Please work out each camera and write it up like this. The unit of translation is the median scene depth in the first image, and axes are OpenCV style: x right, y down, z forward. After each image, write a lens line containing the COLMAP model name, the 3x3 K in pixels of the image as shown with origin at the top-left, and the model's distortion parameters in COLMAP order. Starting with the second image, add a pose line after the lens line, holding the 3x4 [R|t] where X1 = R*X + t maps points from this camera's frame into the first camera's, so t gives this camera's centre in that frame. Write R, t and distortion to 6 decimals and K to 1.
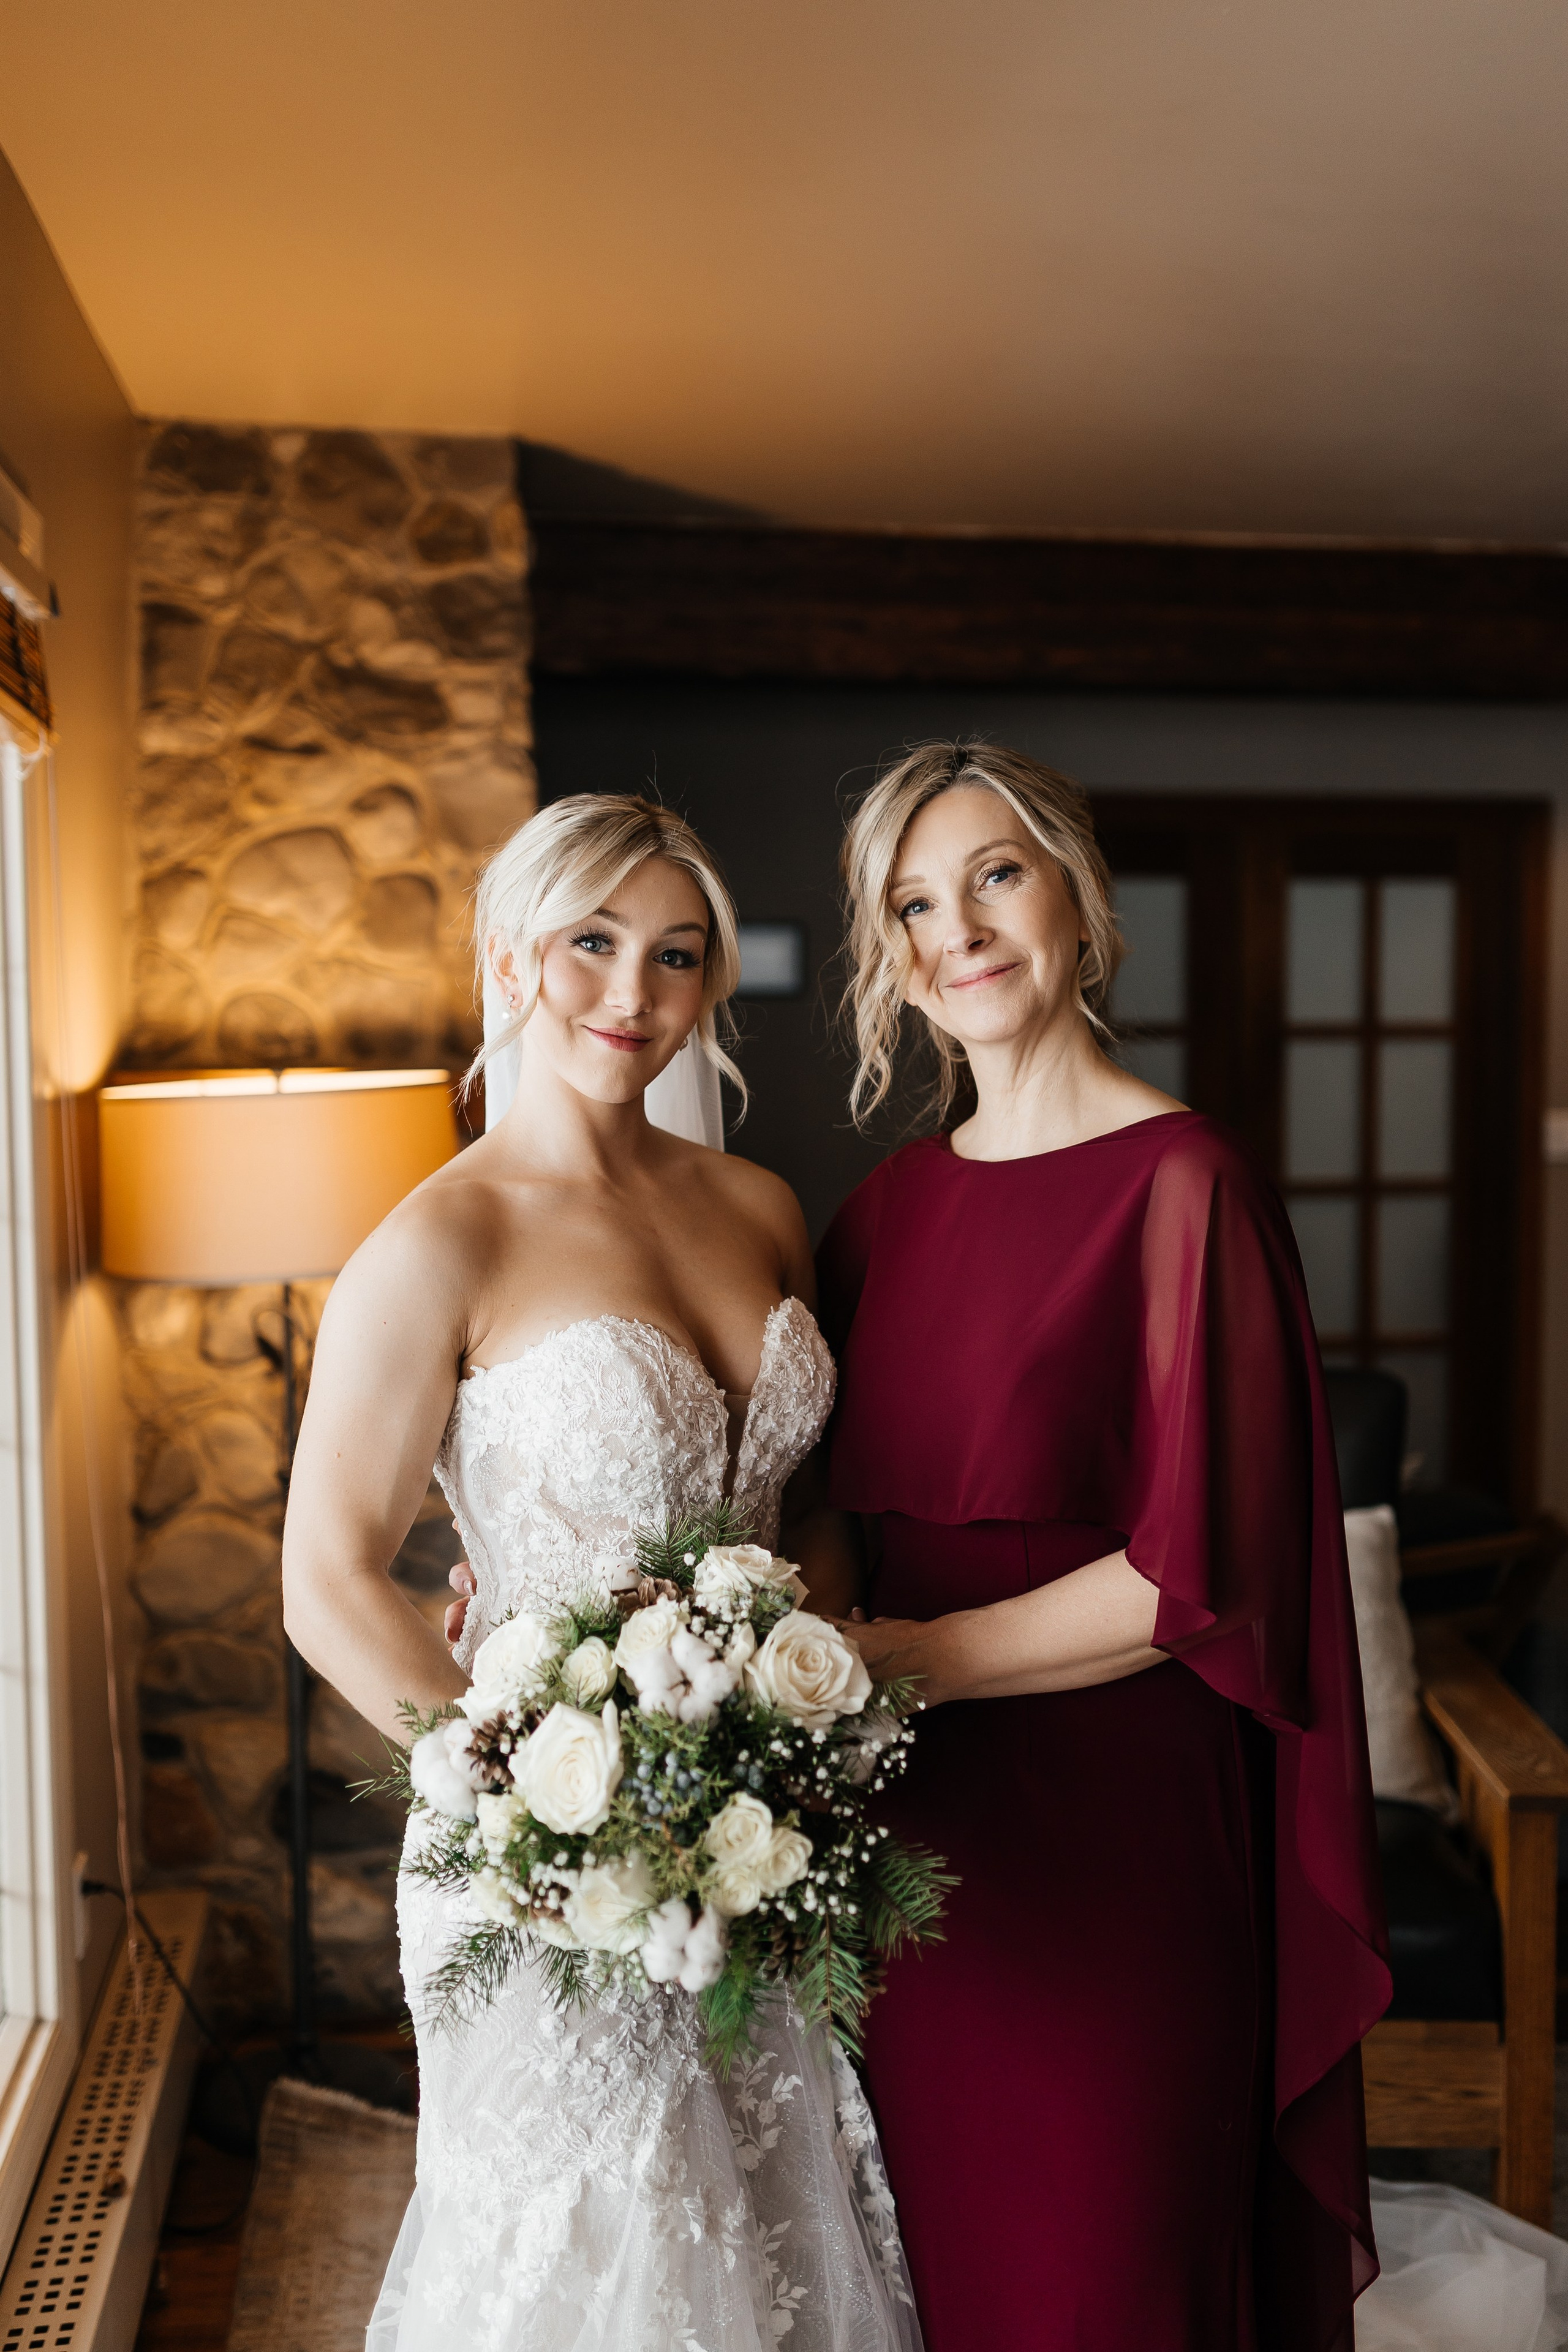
lens RADIAL K [[2235.2, 0, 796.6], [0, 2235.2, 1171.7], [0, 0, 1]] dist [0.005381, 0.000000]
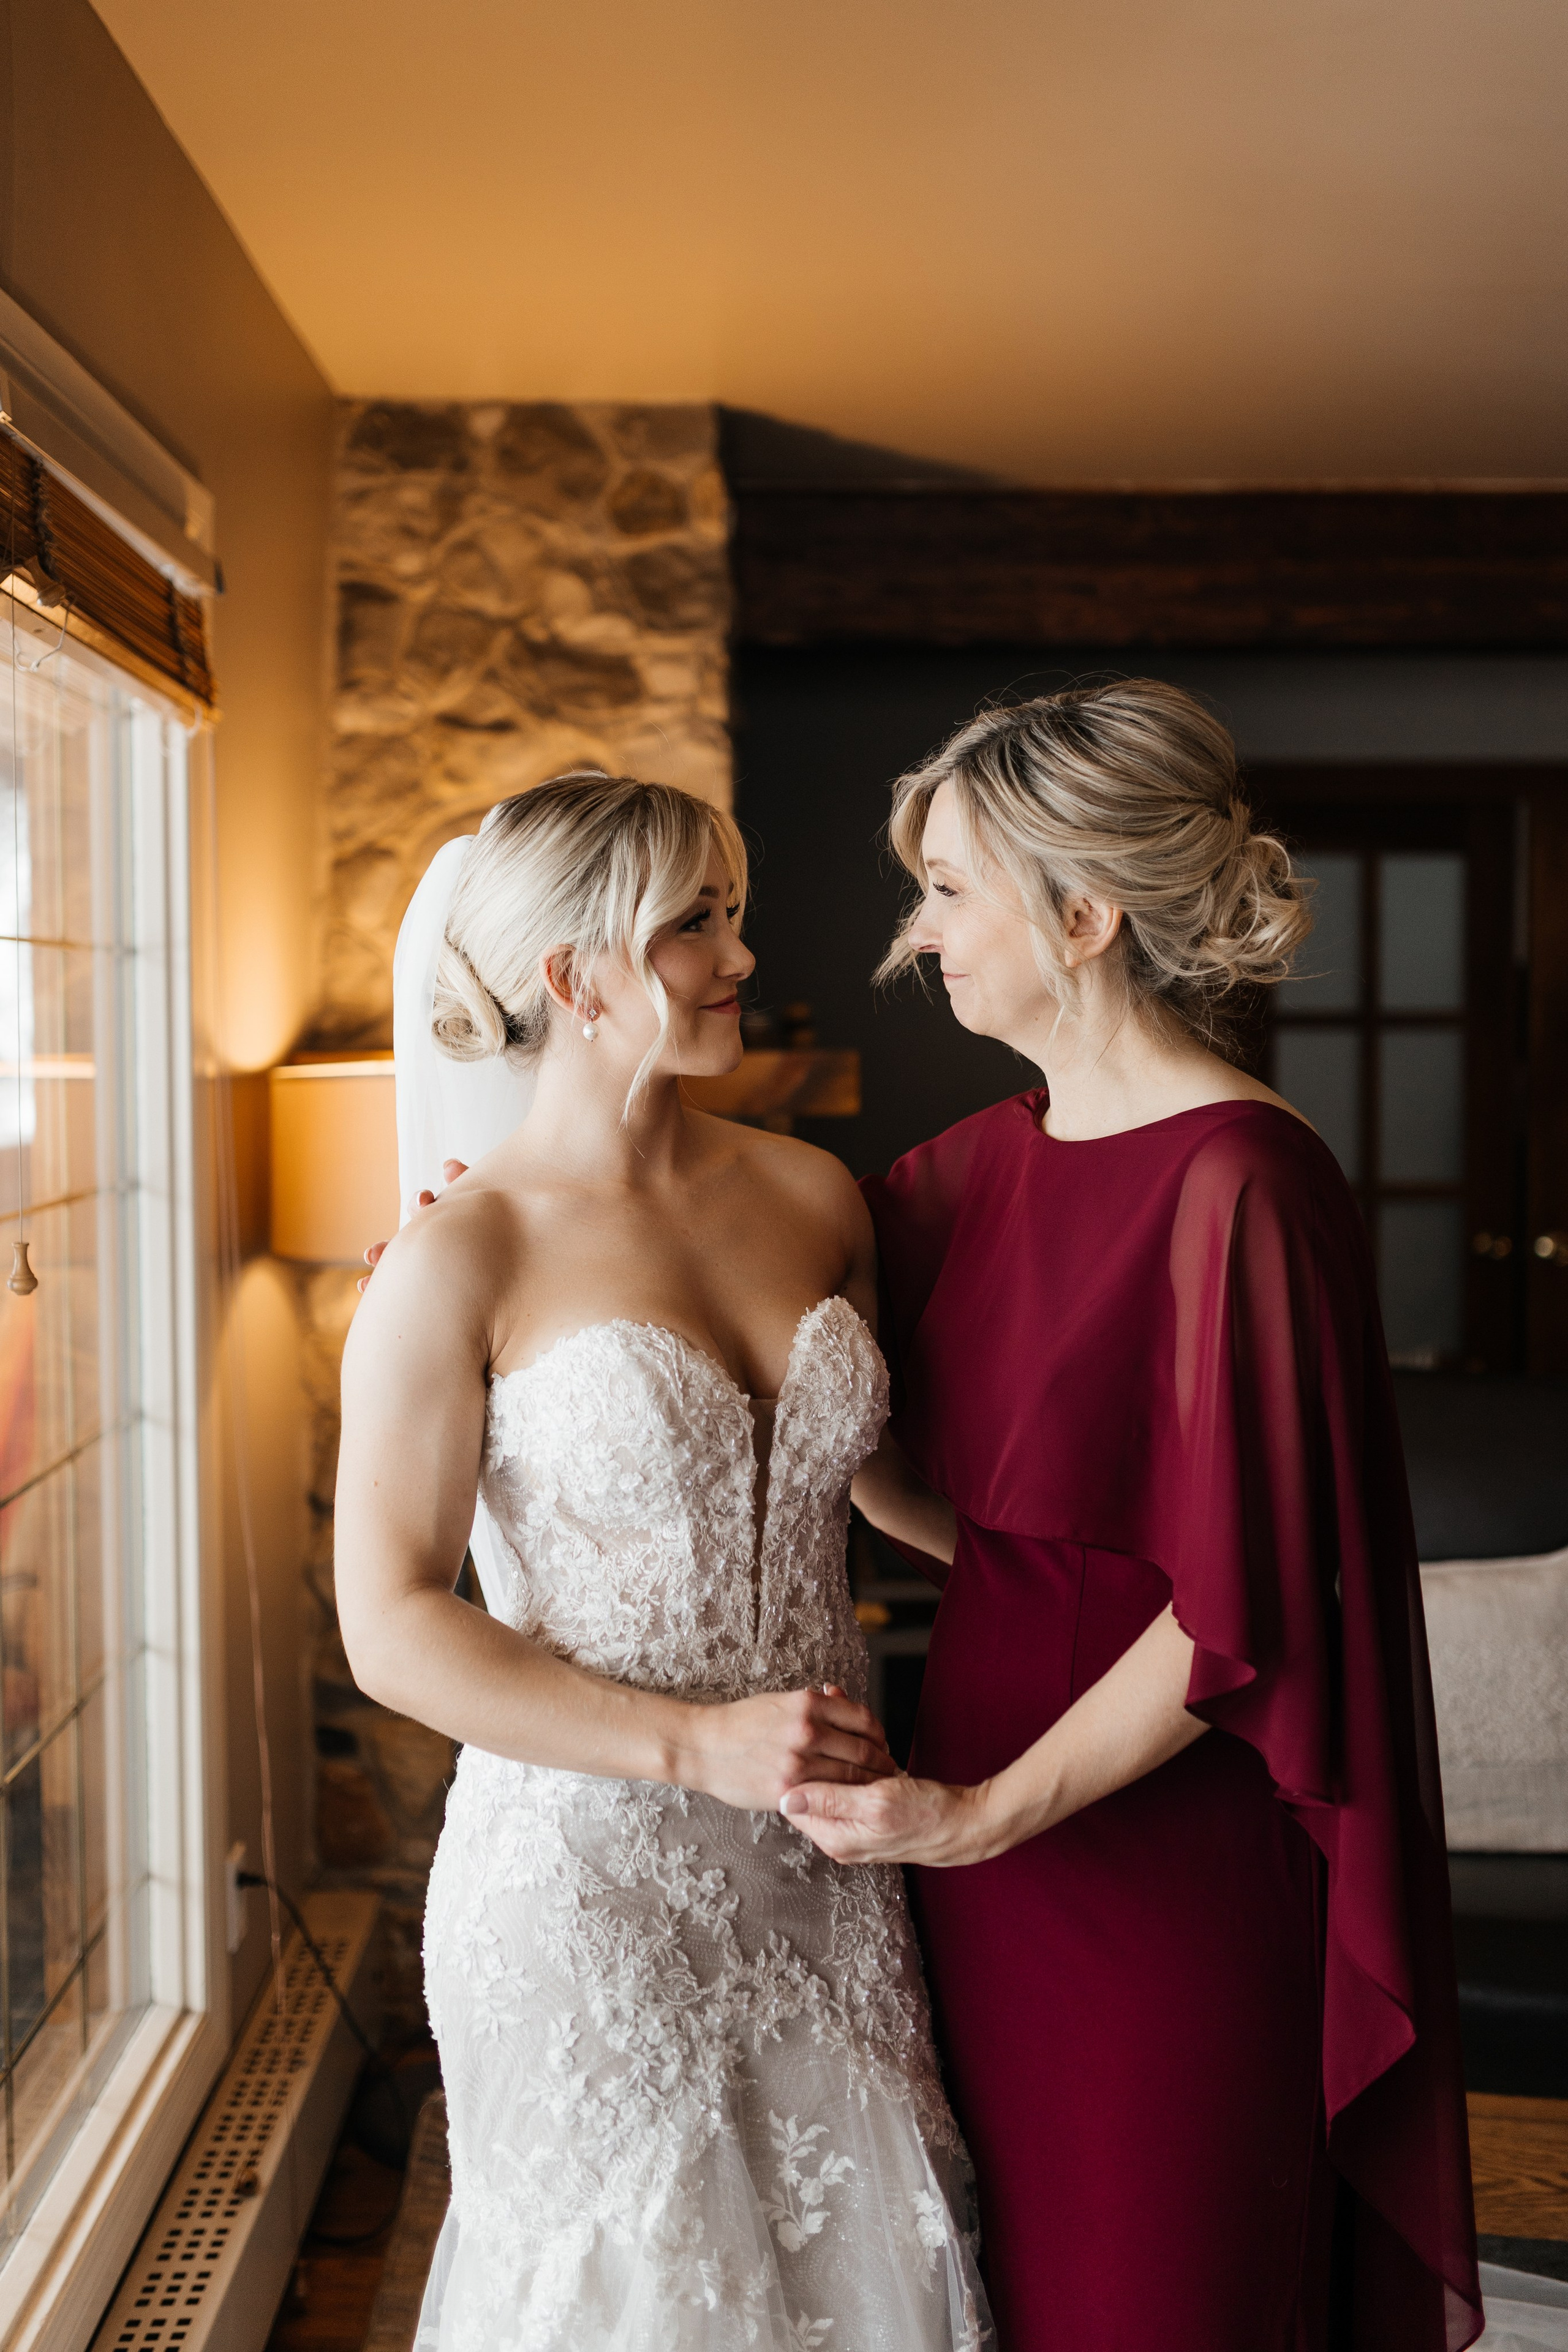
lens RADIAL K [[2358.6, 0, 756.2], [0, 2358.6, 1110.9], [0, 0, 1]] dist [0.005010, 0.000000]
pose [[0.989100, 0.006064, -0.147122, 0.045681], [-0.010323, 0.999549, -0.028204, 0.007739], [0.146884, 0.029416, 0.988716, -0.001234]]
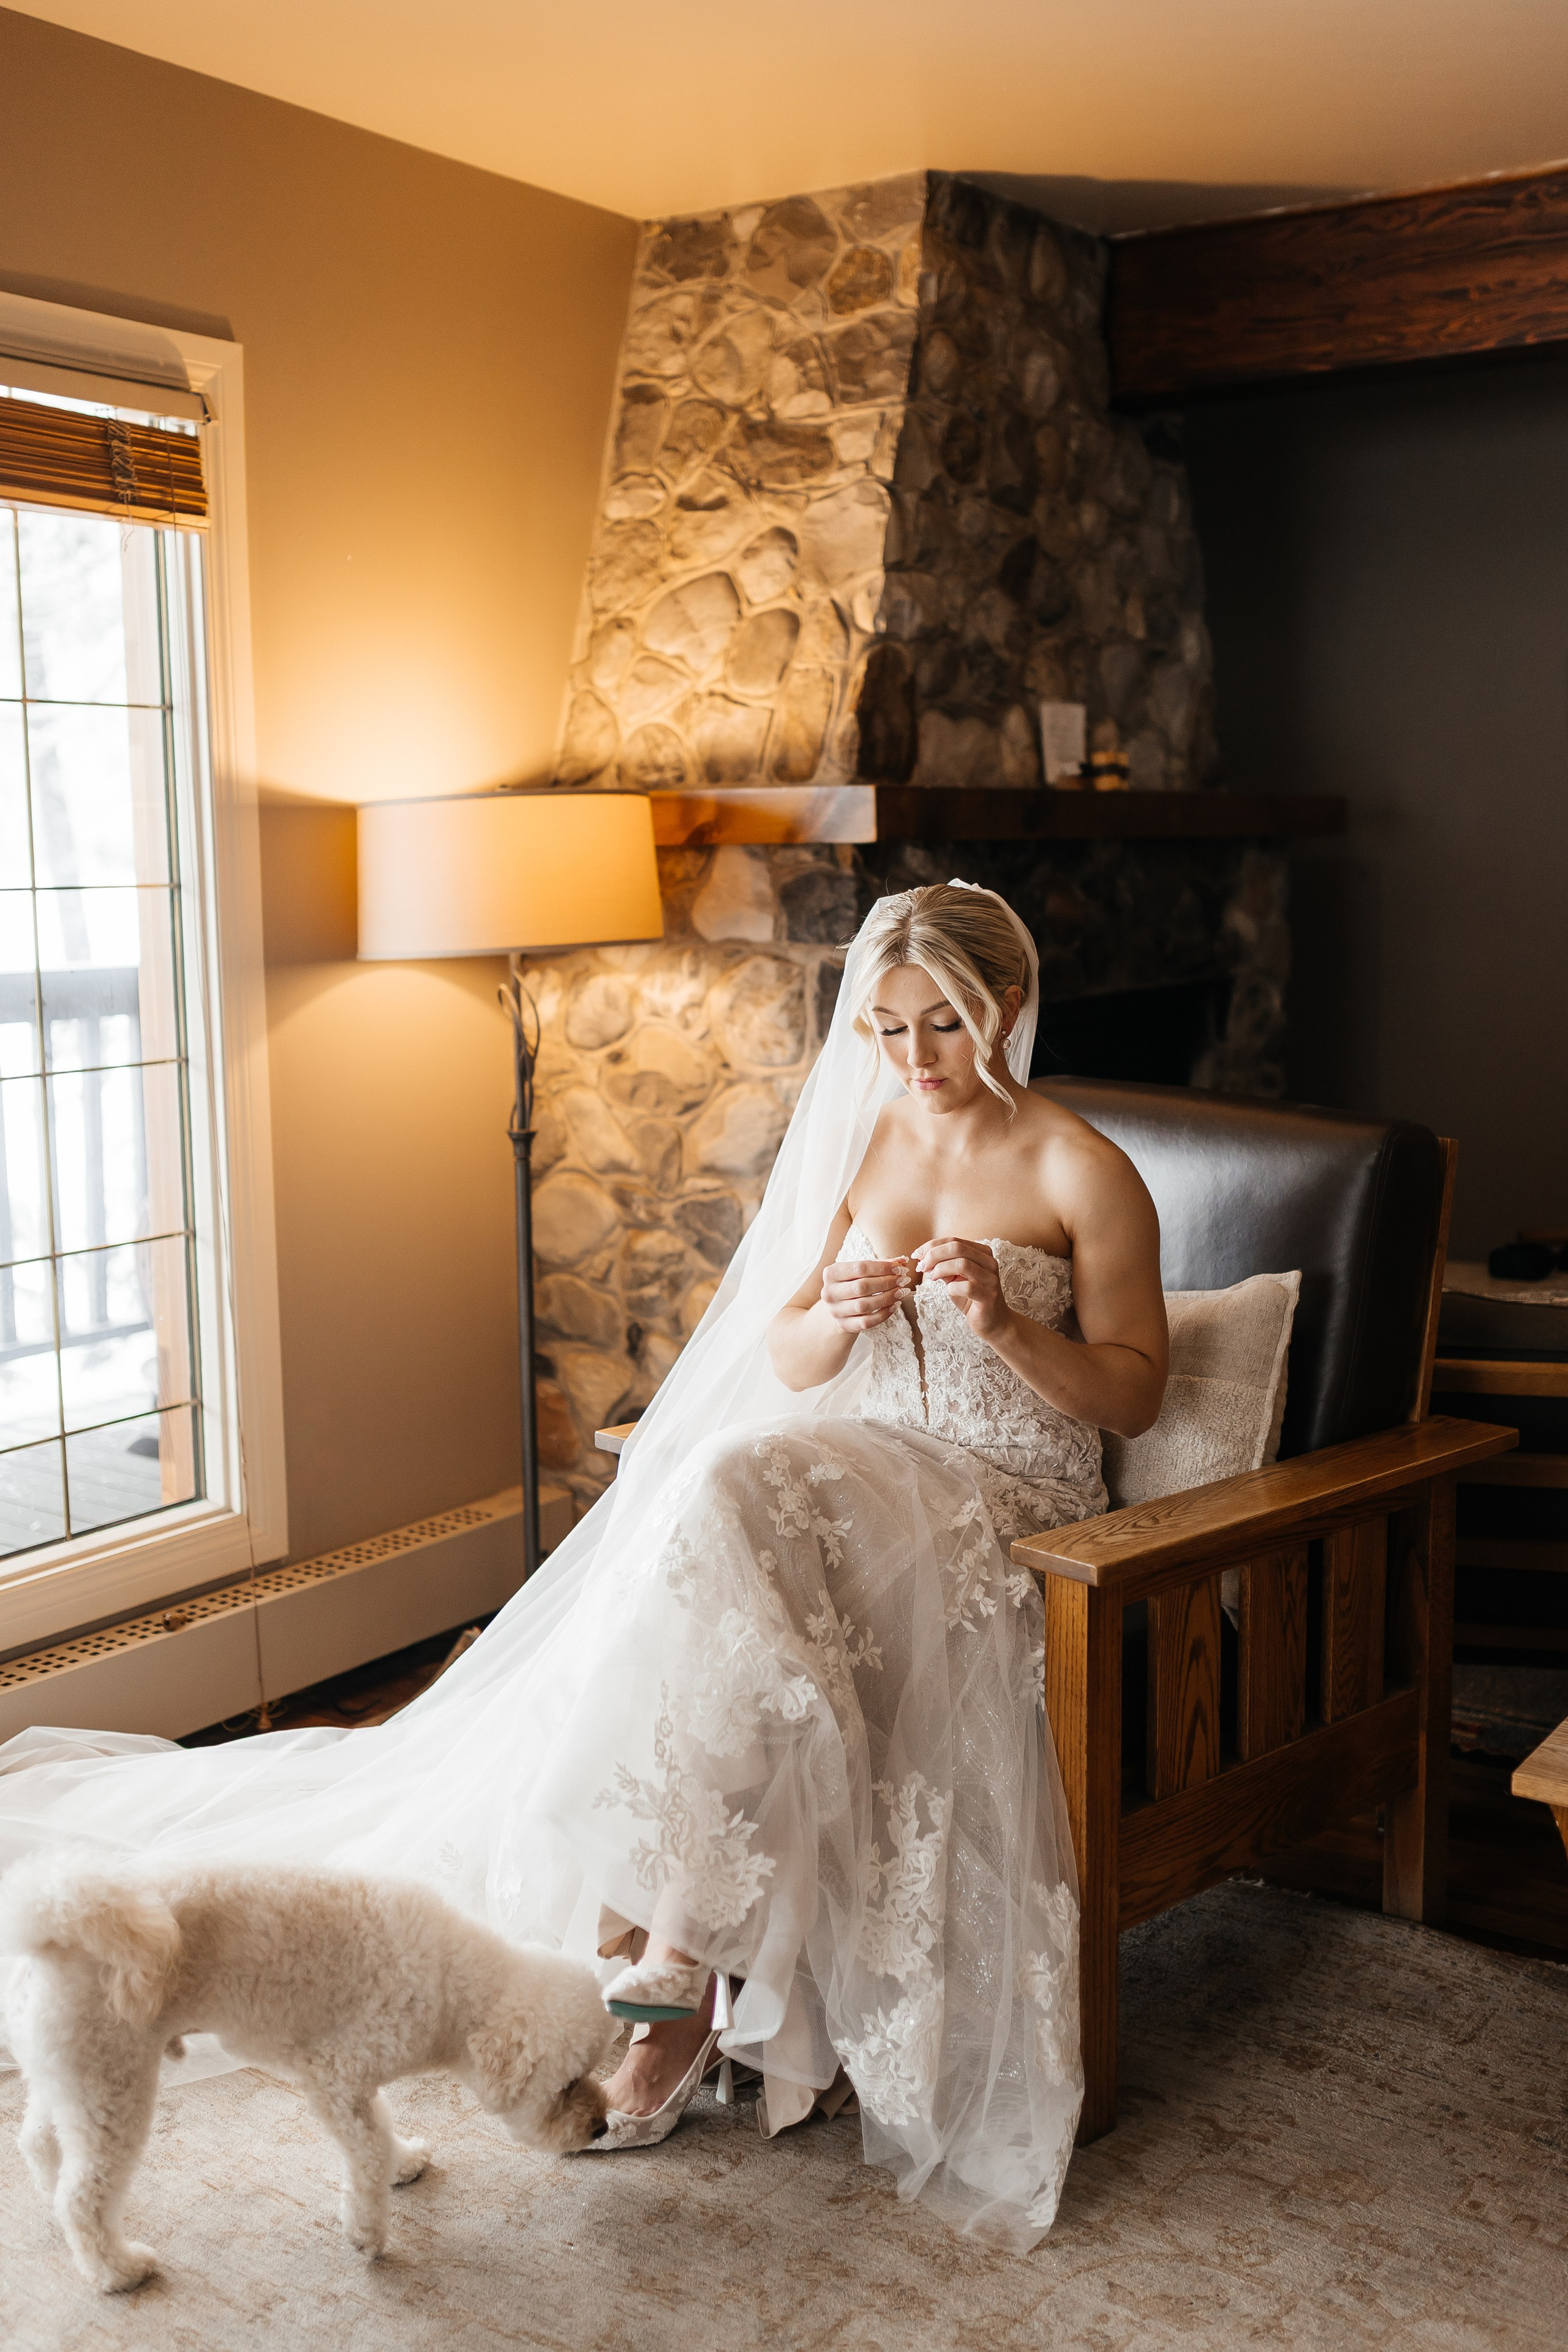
lens RADIAL K [[2358.6, 0, 772.3], [0, 2358.6, 1127.5], [0, 0, 1]] dist [0.005010, 0.000000]
pose [[0.718273, 0.079253, -0.691233, 0.627660], [-0.038869, 0.996510, 0.073865, 0.030754], [0.694675, -0.026188, 0.718847, 0.172399]]
